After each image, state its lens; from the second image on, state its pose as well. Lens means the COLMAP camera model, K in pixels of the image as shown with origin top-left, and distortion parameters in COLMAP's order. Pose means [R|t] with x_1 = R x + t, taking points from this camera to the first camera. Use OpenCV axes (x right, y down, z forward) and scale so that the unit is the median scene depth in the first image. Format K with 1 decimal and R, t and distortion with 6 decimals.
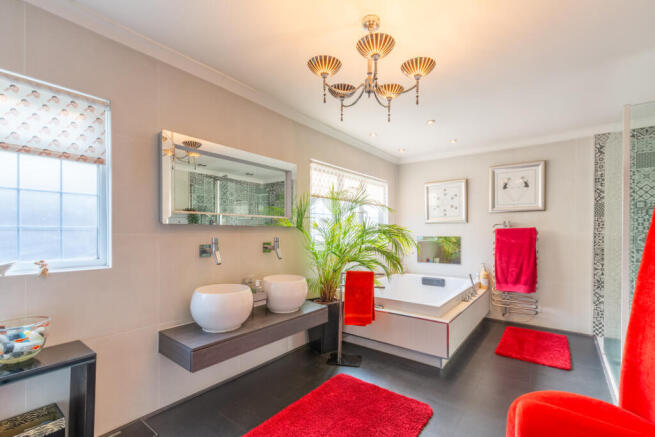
lens RADIAL K [[286.5, 0, 342.8], [0, 286.5, 232.6], [0, 0, 1]] dist [-0.004064, -0.000764]
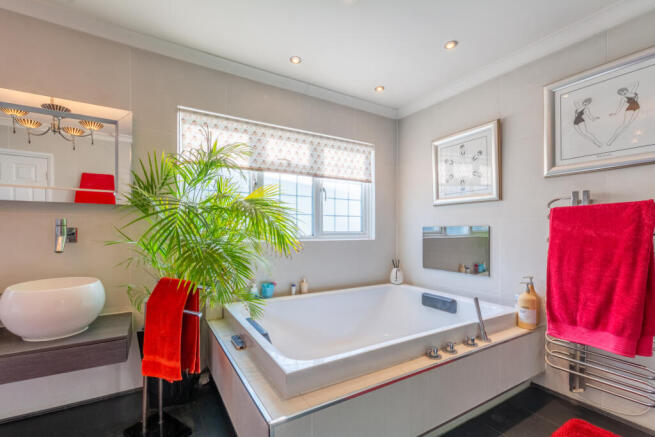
lens RADIAL K [[286.5, 0, 322.0], [0, 286.5, 233.1], [0, 0, 1]] dist [-0.004064, -0.000764]
pose [[0.922878, 0.006146, -0.385044, 0.370427], [-0.003604, 0.999967, 0.007324, 0.027548], [0.385076, -0.005371, 0.922869, 0.412989]]
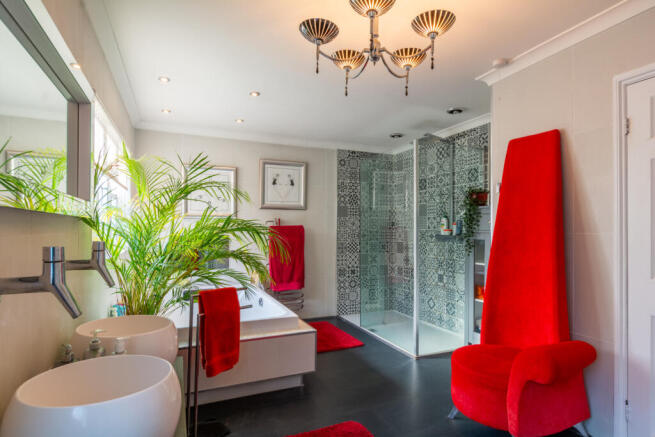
lens RADIAL K [[349.5, 0, 325.3], [0, 349.5, 228.0], [0, 0, 1]] dist [-0.007624, -0.000180]
pose [[0.493354, 0.003182, 0.869823, -0.378521], [0.004016, 0.999974, -0.005936, -0.000170], [-0.869819, 0.006422, 0.493329, 0.283972]]
